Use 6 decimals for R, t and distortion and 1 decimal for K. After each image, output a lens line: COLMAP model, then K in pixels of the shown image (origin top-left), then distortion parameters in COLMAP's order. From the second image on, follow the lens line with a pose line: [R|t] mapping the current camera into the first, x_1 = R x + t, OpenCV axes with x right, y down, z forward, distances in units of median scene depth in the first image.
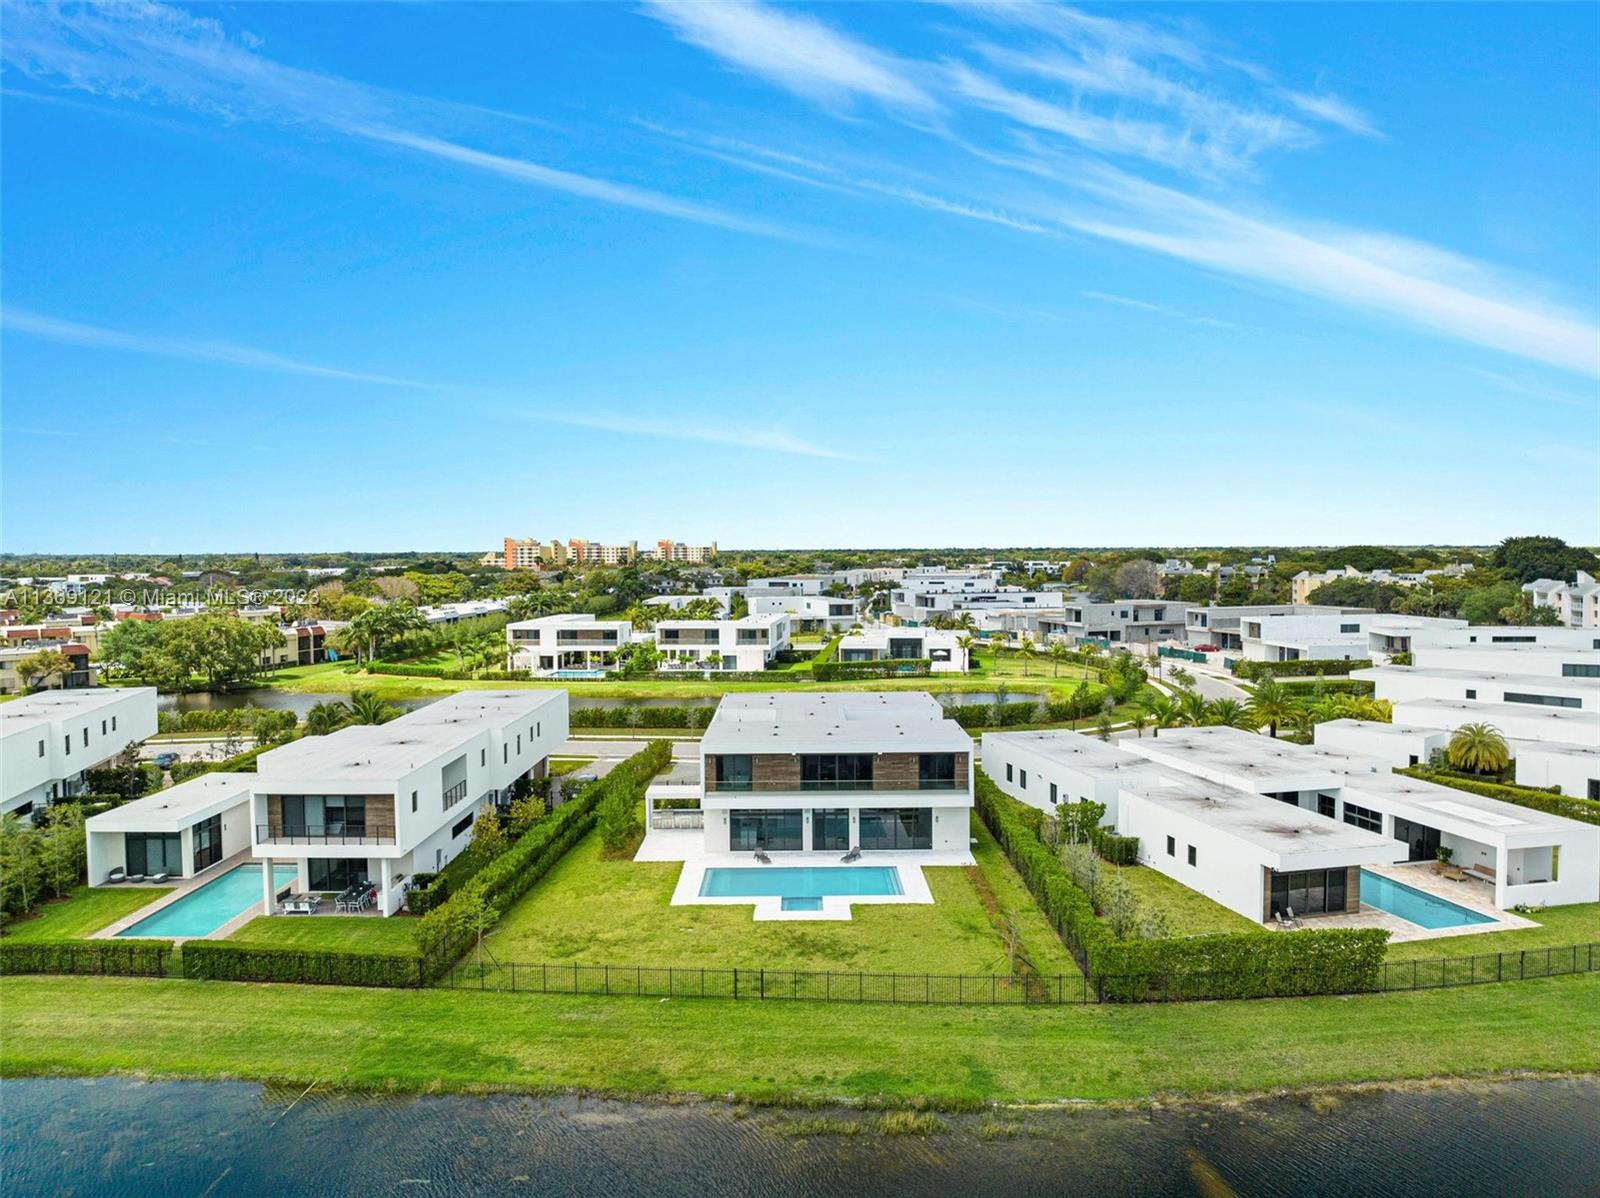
lens RADIAL K [[1124.1, 0, 796.3], [0, 1124.1, 586.9], [0, 0, 1]] dist [-0.034095, 0.000650]
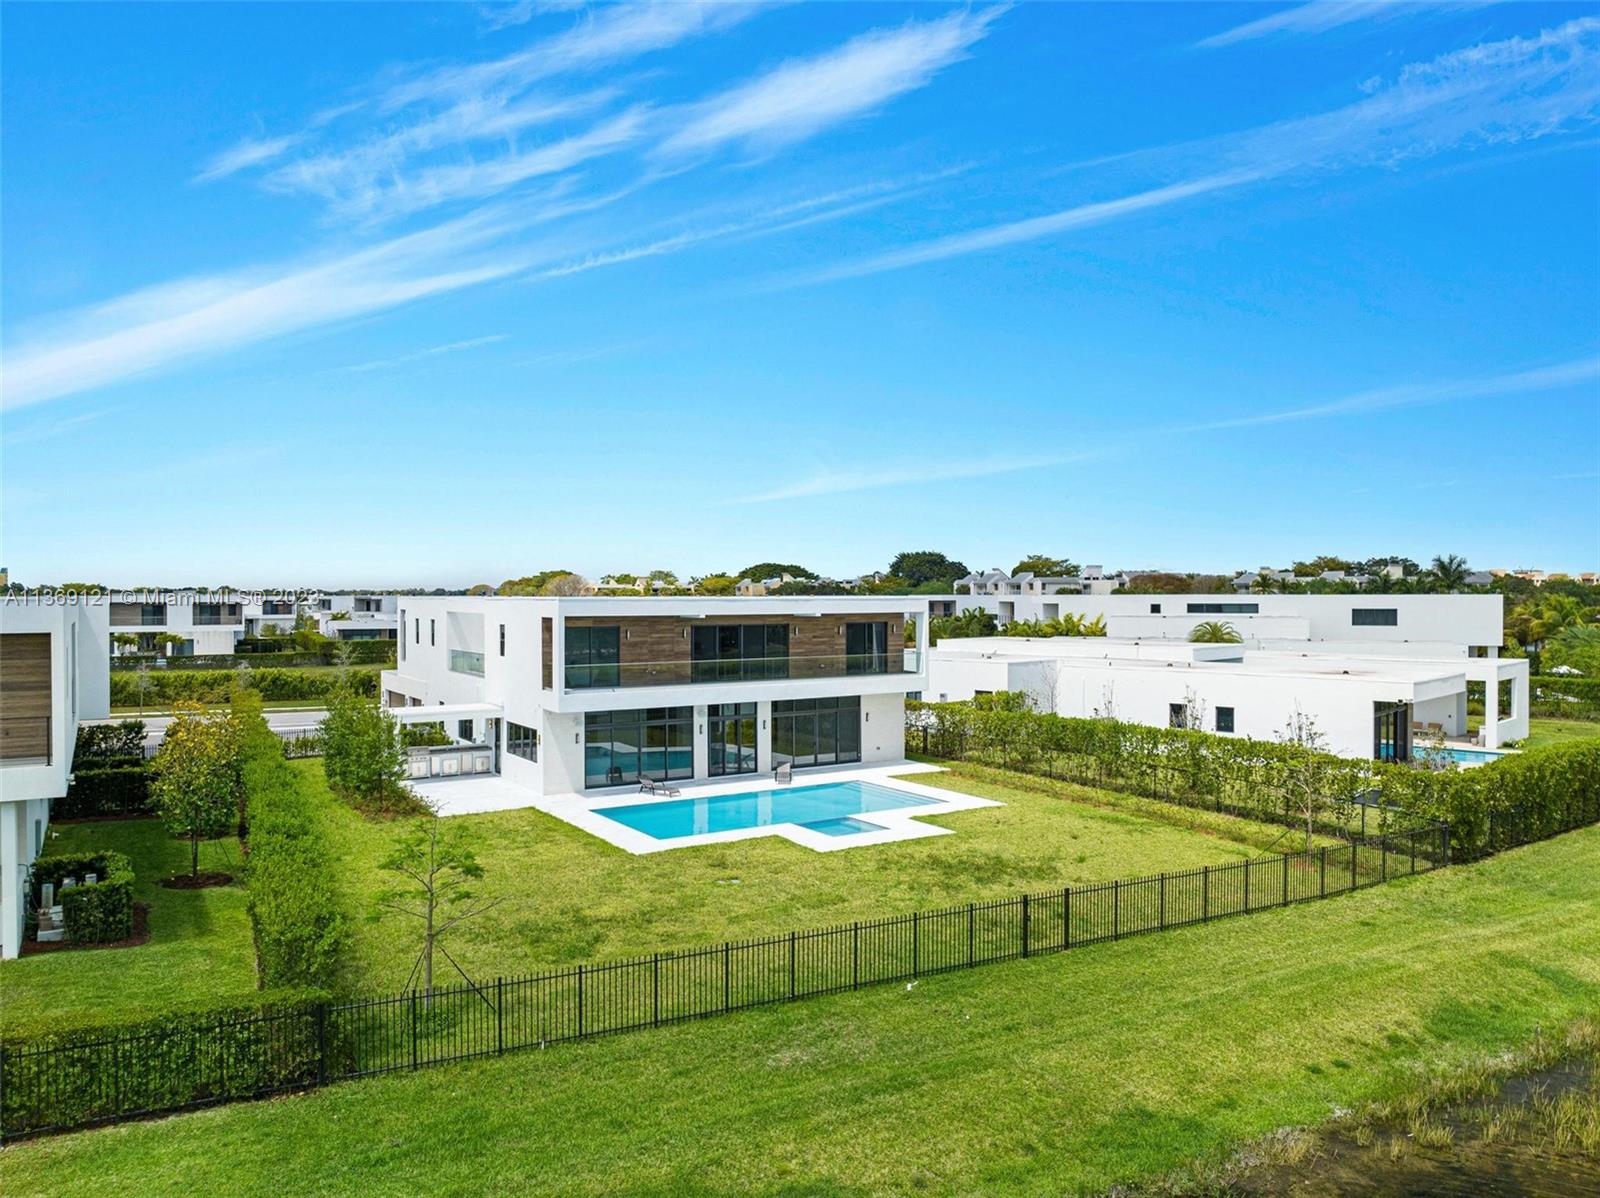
lens RADIAL K [[1124.1, 0, 797.0], [0, 1124.1, 604.7], [0, 0, 1]] dist [-0.034095, 0.000650]
pose [[0.842676, 0.001713, 0.538419, -0.286769], [0.013073, 0.999635, -0.023641, 0.155311], [-0.538263, 0.026961, 0.842346, 0.441228]]
